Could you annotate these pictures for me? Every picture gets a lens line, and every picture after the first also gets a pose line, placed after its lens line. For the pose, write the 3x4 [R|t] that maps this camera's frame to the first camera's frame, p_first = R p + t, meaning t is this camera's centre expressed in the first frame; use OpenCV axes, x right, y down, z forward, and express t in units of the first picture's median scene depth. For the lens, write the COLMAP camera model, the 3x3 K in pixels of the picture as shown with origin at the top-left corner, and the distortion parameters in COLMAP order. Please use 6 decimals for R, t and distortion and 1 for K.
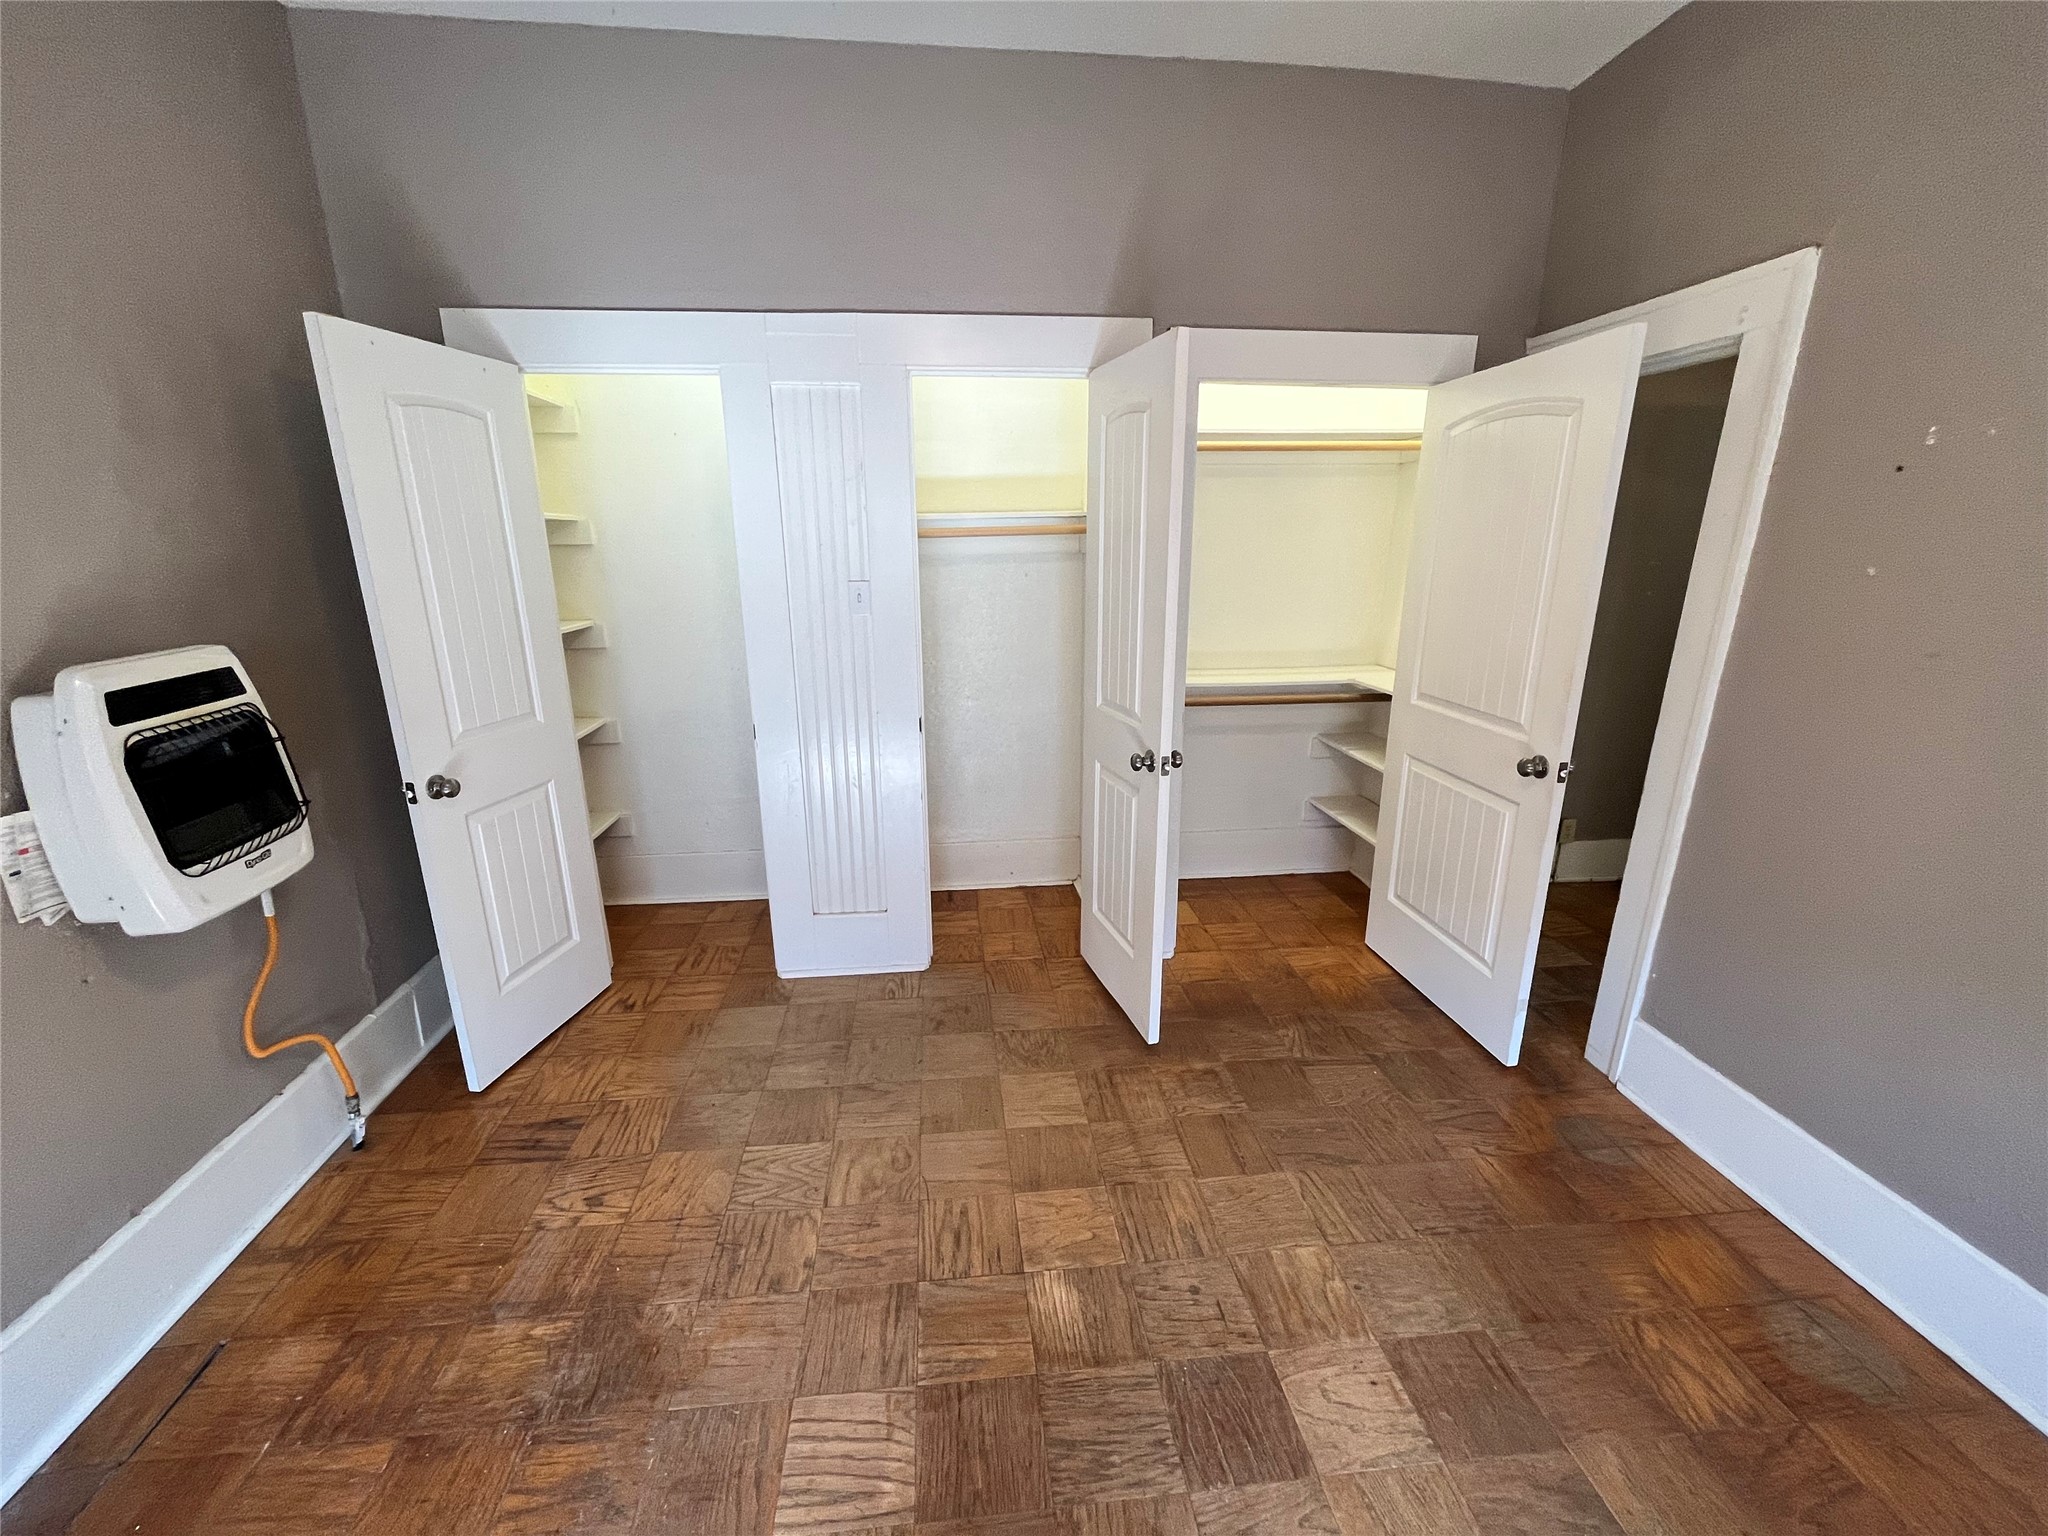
lens RADIAL K [[832.9, 0, 1018.9], [0, 832.9, 766.8], [0, 0, 1]] dist [-0.001676, 0.000196]
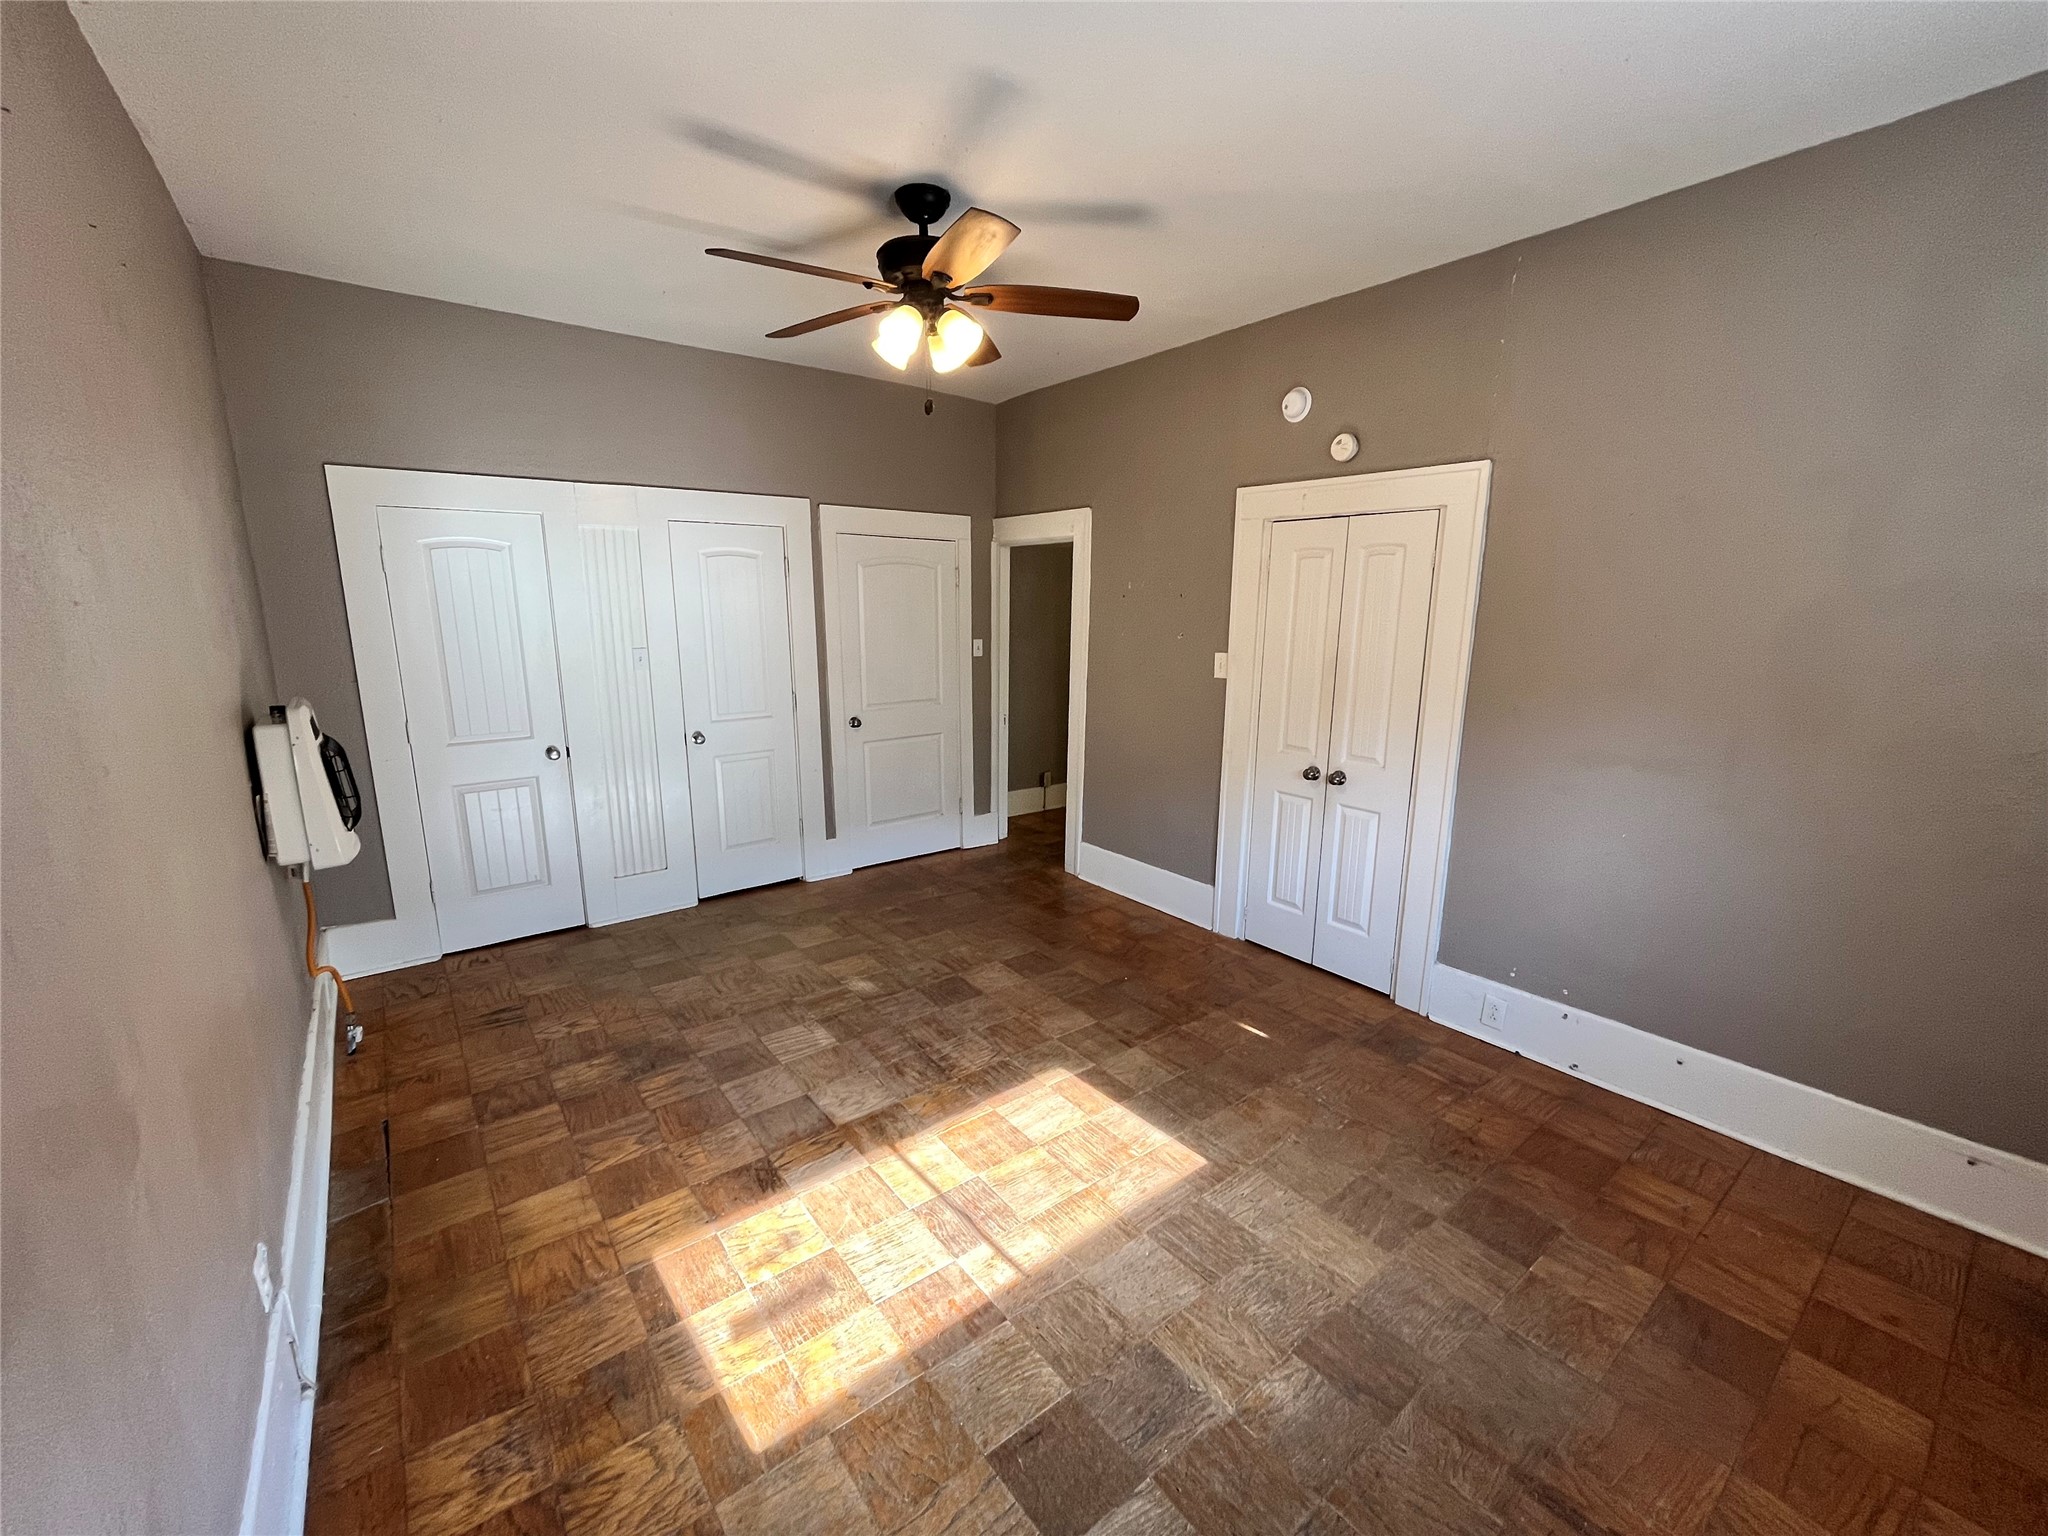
lens RADIAL K [[832.9, 0, 1018.9], [0, 832.9, 766.8], [0, 0, 1]] dist [-0.001676, 0.000196]
pose [[0.851248, -0.098196, 0.515494, -0.543580], [0.132812, 0.990669, -0.030604, 0.181150], [-0.507679, 0.094515, 0.856346, -0.878073]]
